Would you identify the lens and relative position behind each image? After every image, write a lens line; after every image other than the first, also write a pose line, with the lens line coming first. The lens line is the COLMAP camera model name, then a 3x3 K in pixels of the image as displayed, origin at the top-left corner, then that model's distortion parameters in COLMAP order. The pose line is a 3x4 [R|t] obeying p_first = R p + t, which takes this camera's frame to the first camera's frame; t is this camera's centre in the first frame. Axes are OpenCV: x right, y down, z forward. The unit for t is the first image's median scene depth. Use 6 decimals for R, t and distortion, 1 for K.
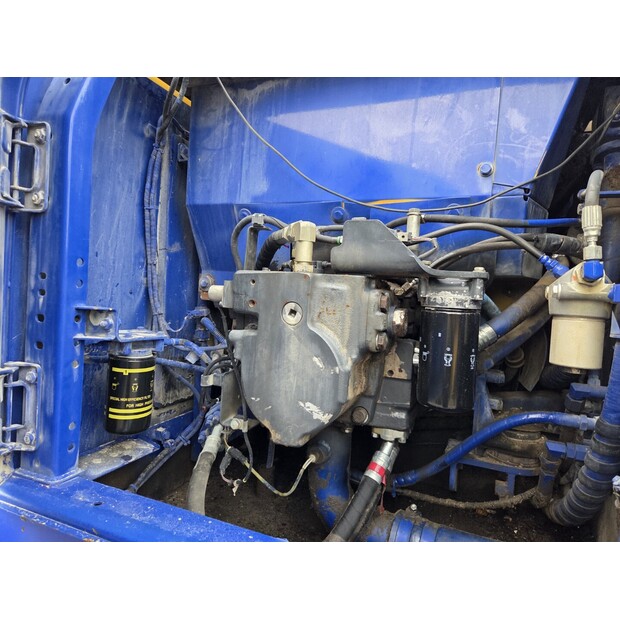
lens RADIAL K [[416.4, 0, 310.5], [0, 416.4, 310.1], [0, 0, 1]] dist [0.063164, -0.044313]
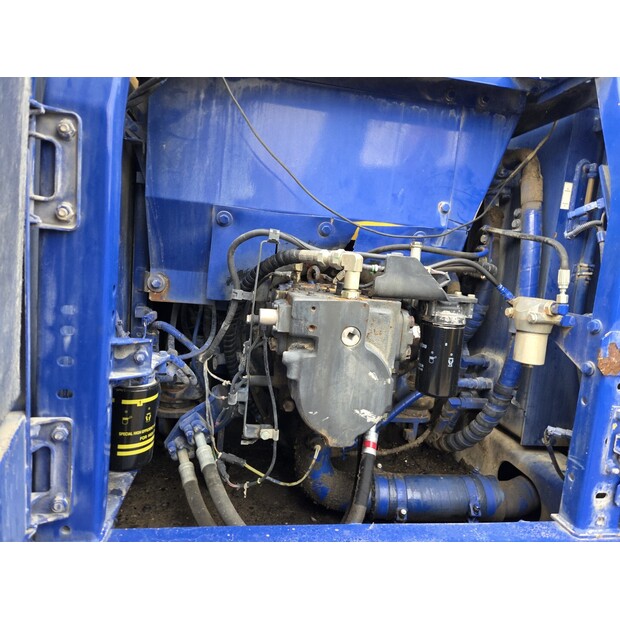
lens RADIAL K [[416.4, 0, 312.4], [0, 416.4, 308.4], [0, 0, 1]] dist [0.063164, -0.044313]
pose [[0.852505, -0.051422, 0.520184, -0.674028], [-0.014103, 0.992525, 0.121227, -0.191042], [-0.522529, -0.110683, 0.845407, 0.089638]]
